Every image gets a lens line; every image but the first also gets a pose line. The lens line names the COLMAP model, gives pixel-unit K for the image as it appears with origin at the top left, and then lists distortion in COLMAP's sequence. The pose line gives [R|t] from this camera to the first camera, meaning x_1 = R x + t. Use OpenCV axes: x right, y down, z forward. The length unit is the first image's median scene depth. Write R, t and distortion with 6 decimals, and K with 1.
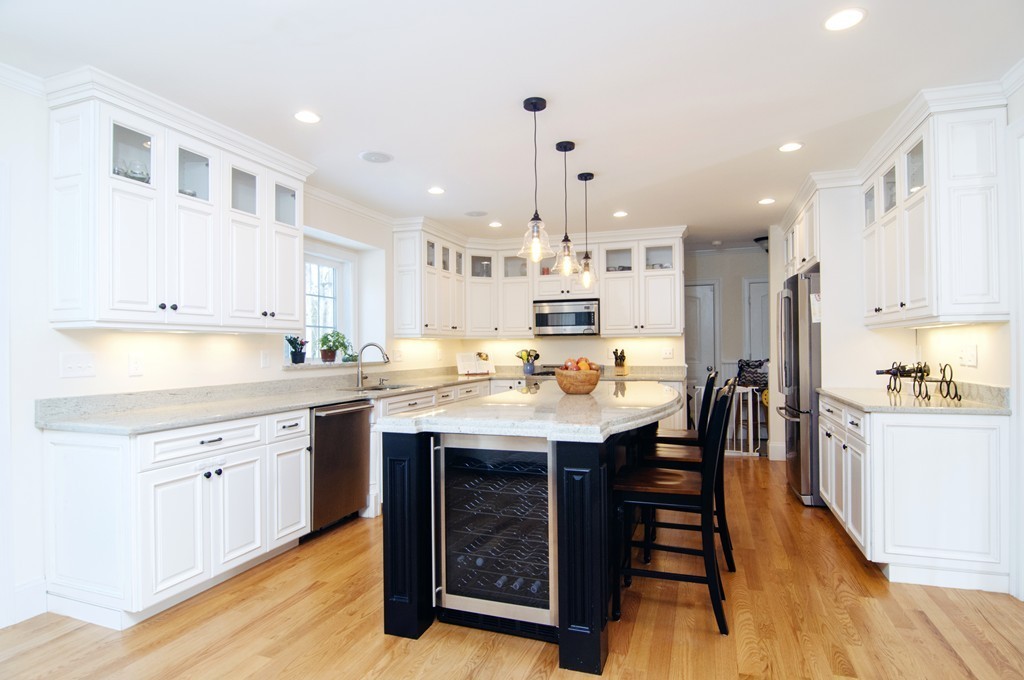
lens RADIAL K [[552.4, 0, 510.3], [0, 552.4, 337.8], [0, 0, 1]] dist [-0.001495, -0.005331]
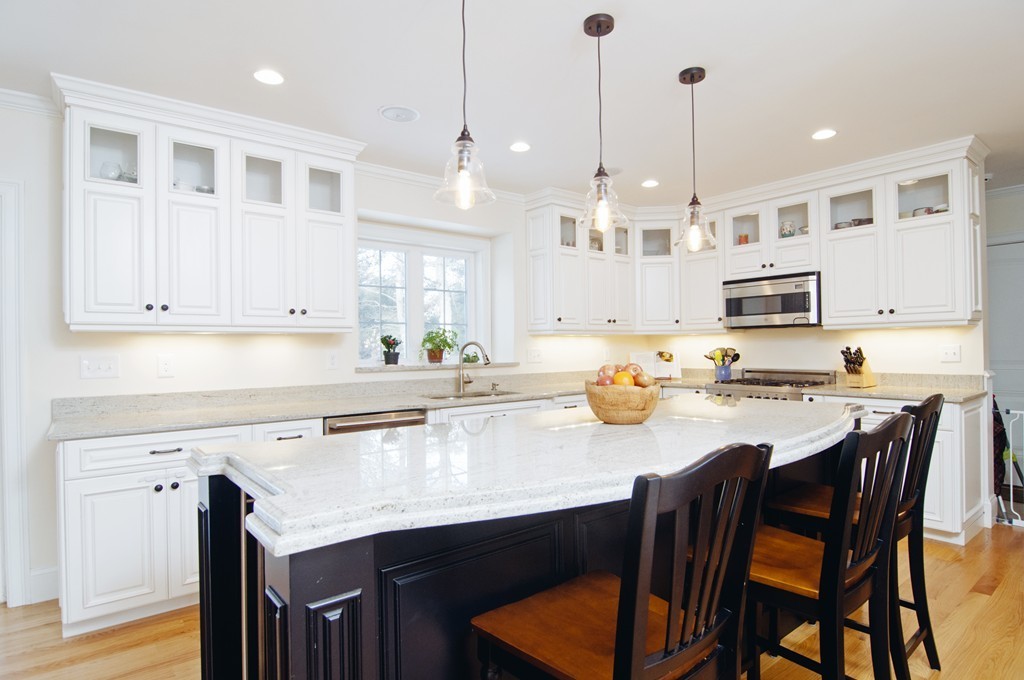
lens RADIAL K [[552.4, 0, 512.0], [0, 552.4, 342.1], [0, 0, 1]] dist [-0.001495, -0.005331]
pose [[0.850860, -0.006966, -0.525347, 0.251275], [0.014916, 0.999829, 0.010901, 0.001912], [0.525181, -0.017112, 0.850819, 0.301334]]
